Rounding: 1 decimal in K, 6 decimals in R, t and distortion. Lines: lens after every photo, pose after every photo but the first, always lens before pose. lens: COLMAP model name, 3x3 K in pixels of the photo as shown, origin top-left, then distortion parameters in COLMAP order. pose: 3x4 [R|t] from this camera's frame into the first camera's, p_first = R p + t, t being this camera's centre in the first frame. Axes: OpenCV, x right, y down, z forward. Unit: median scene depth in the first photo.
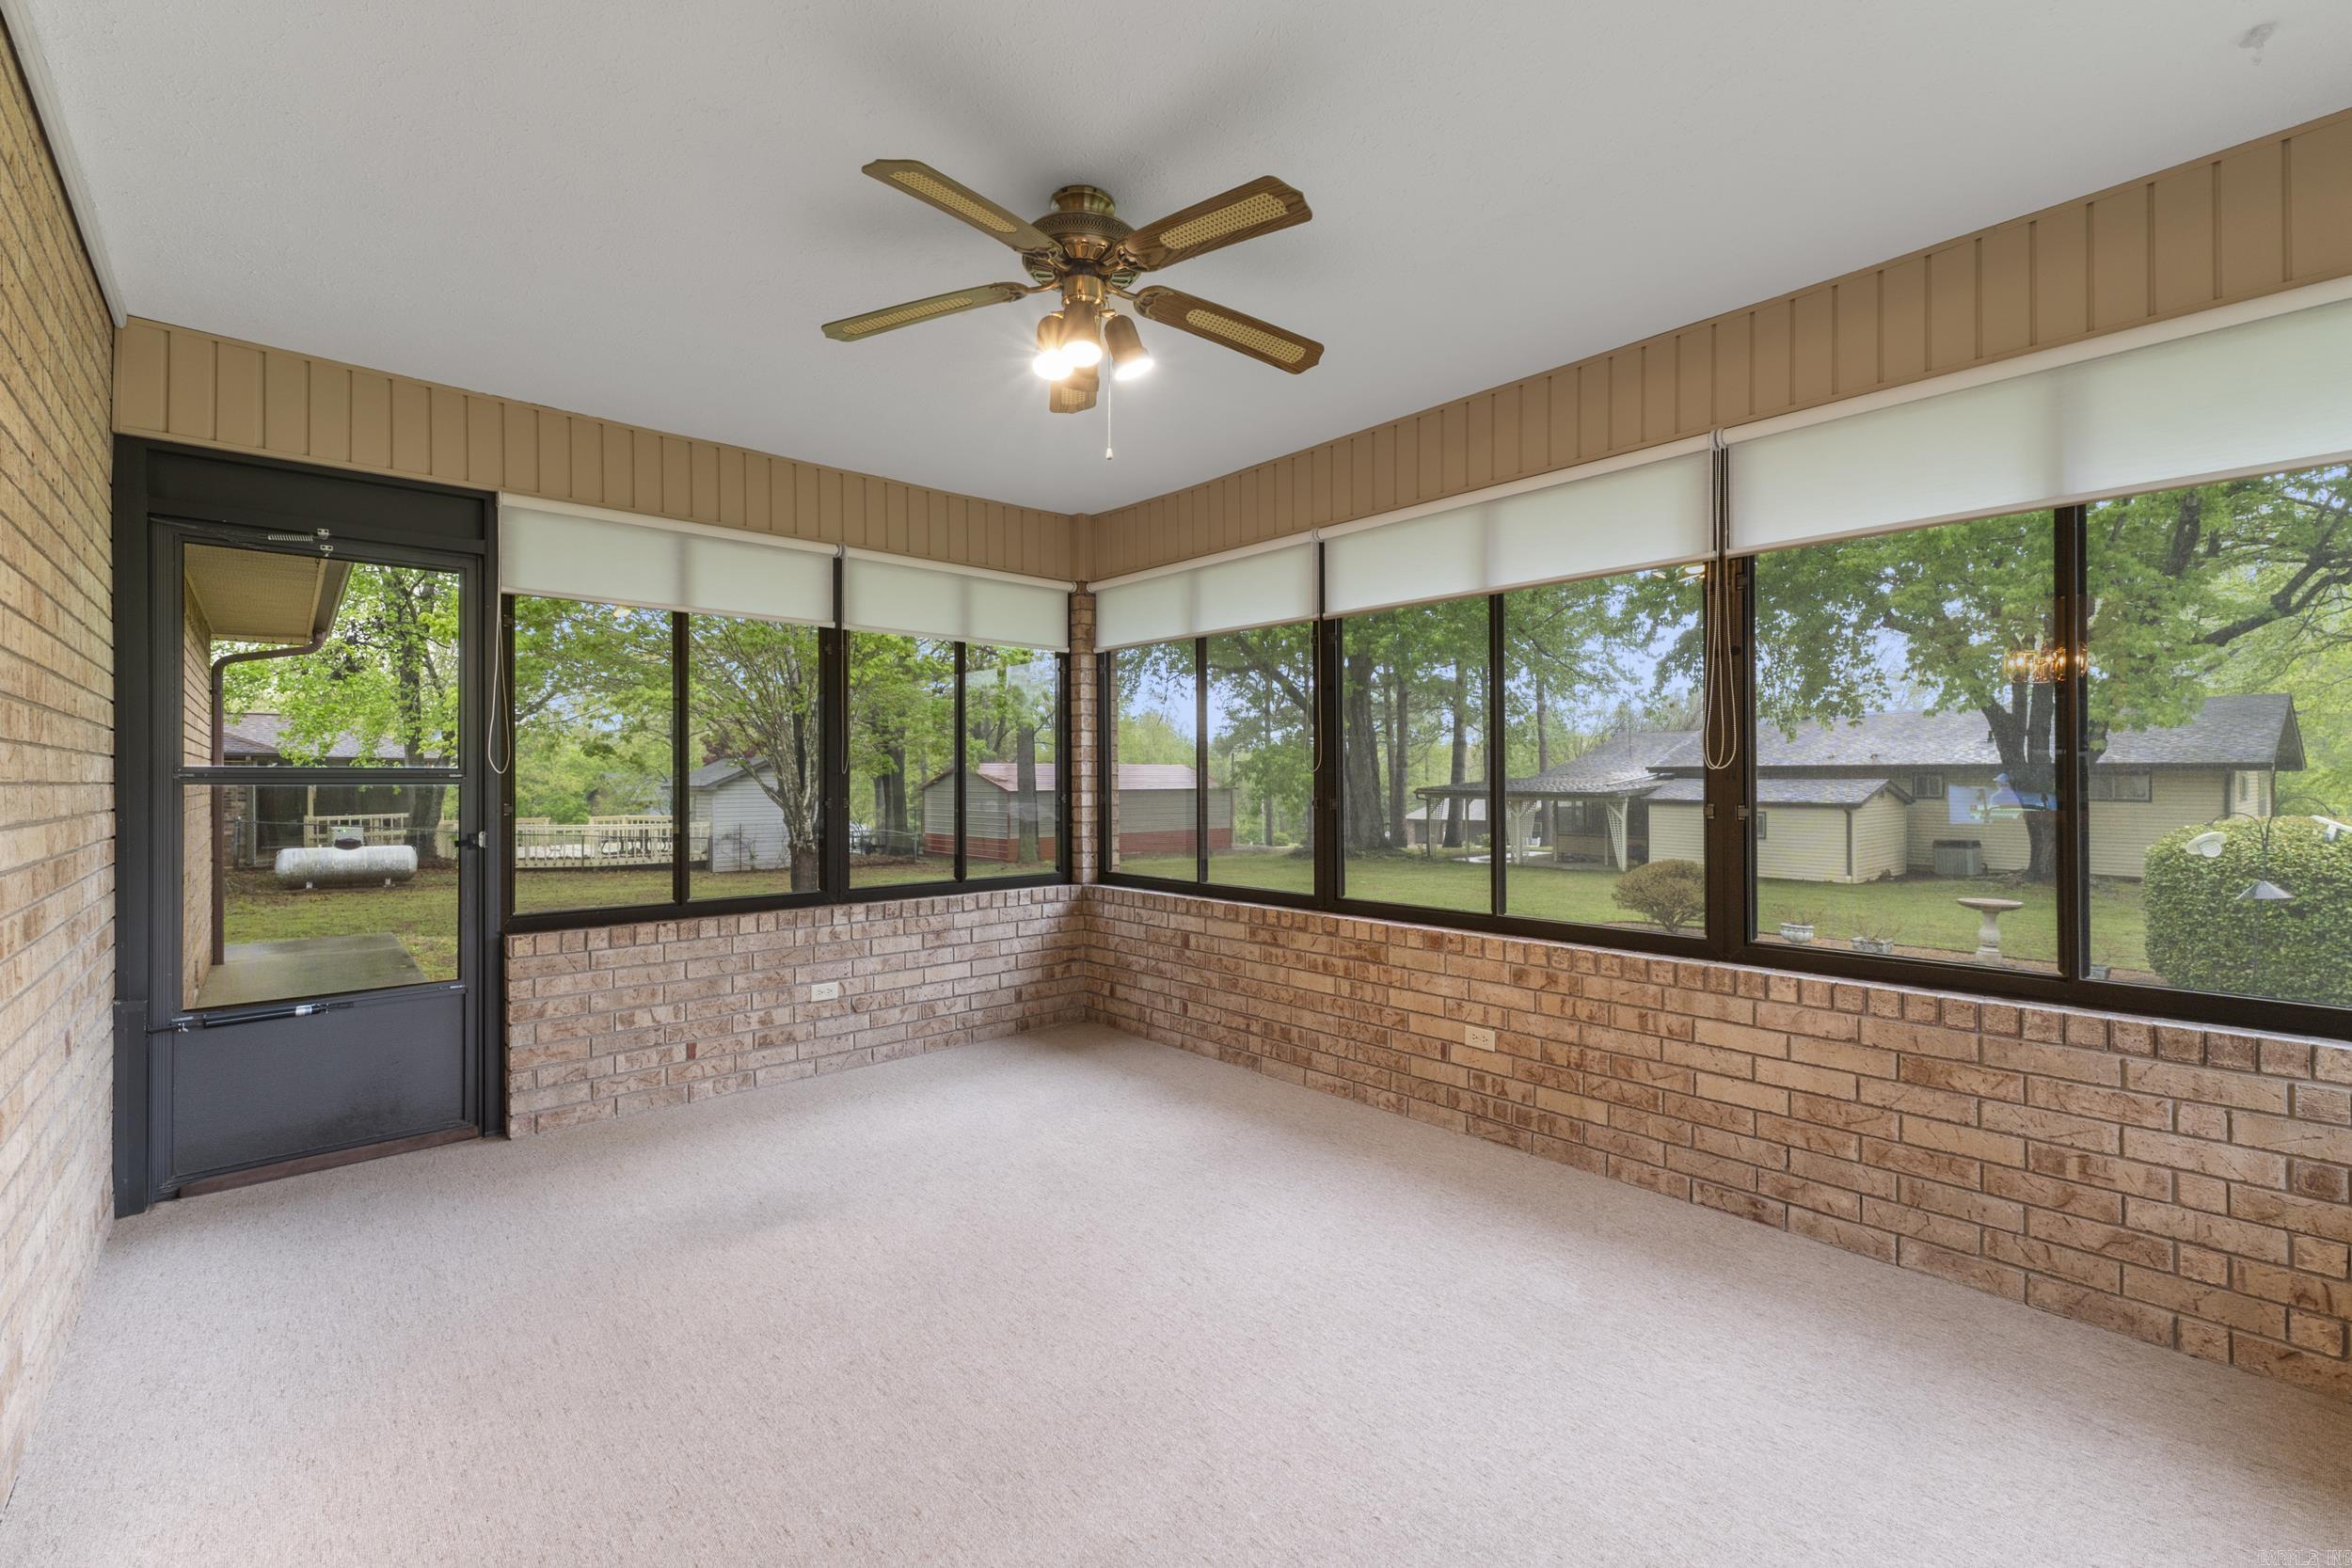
lens RADIAL K [[993.7, 0, 1187.7], [0, 993.7, 773.3], [0, 0, 1]] dist [0.002529, -0.000281]
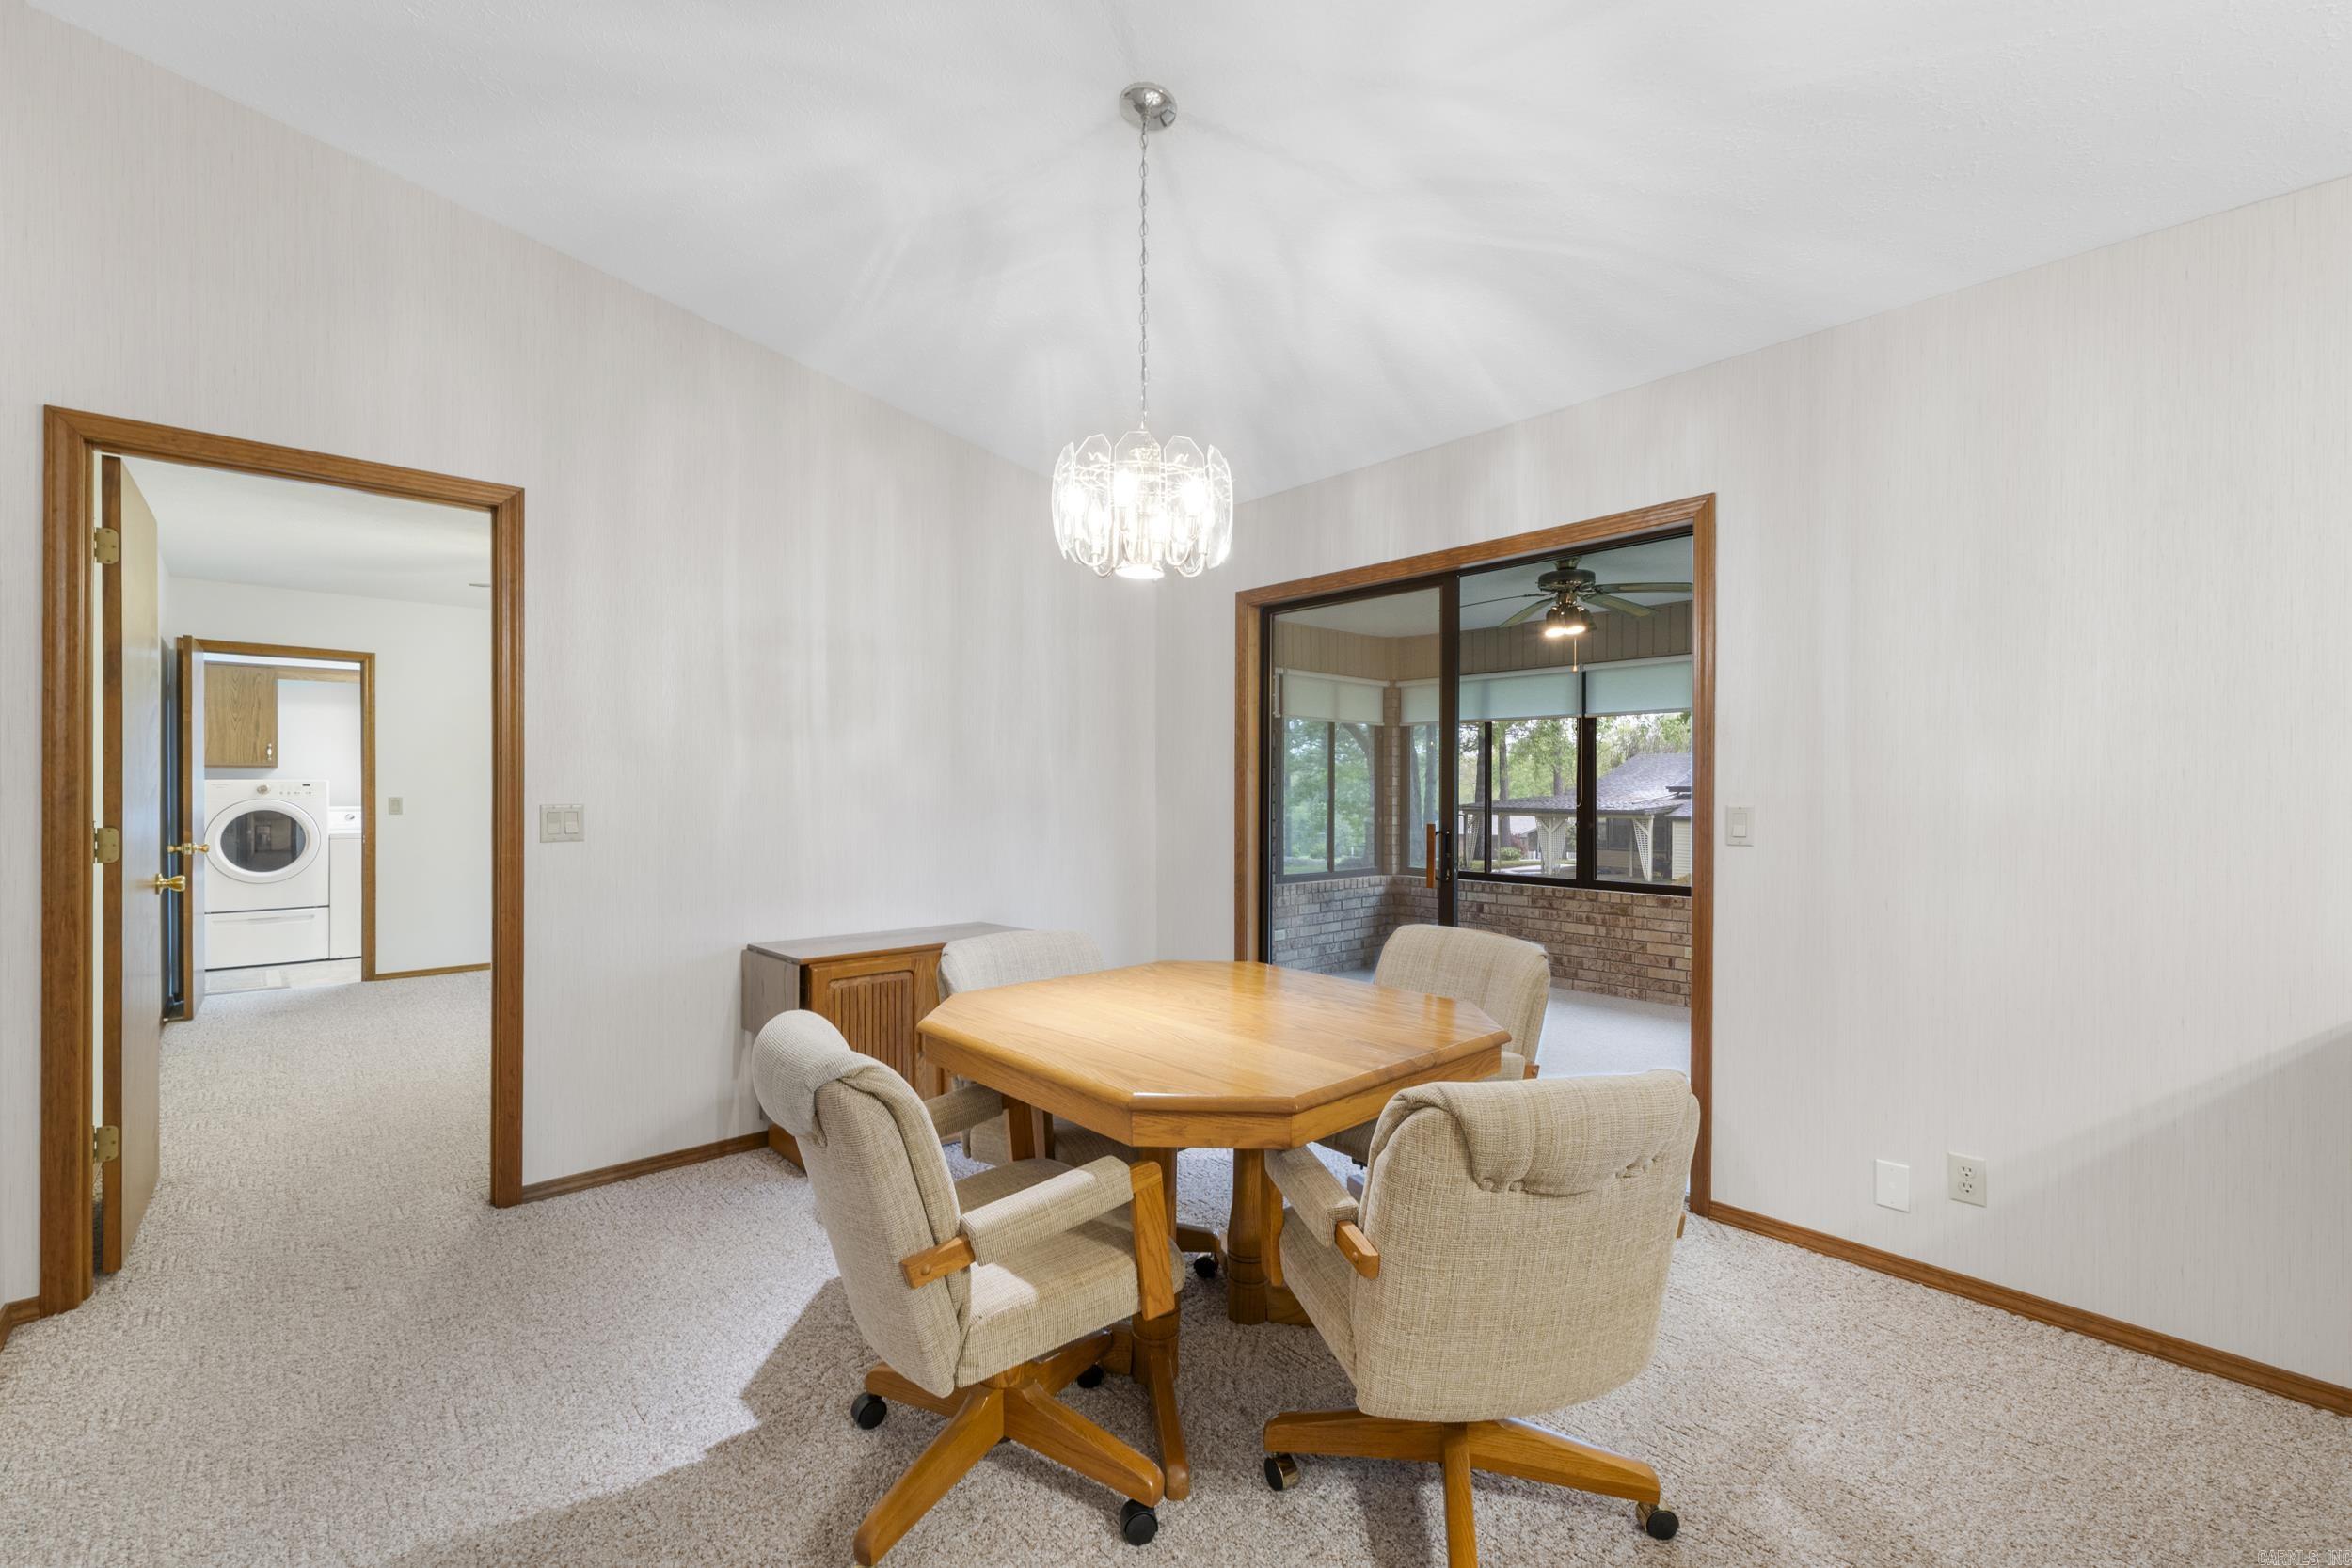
lens RADIAL K [[993.7, 0, 1189.3], [0, 993.7, 789.9], [0, 0, 1]] dist [0.002529, -0.000281]
pose [[0.999974, 0.005501, 0.004591, -0.550909], [-0.005518, 0.999978, 0.003812, -0.032666], [-0.004570, -0.003837, 0.999982, -0.707644]]
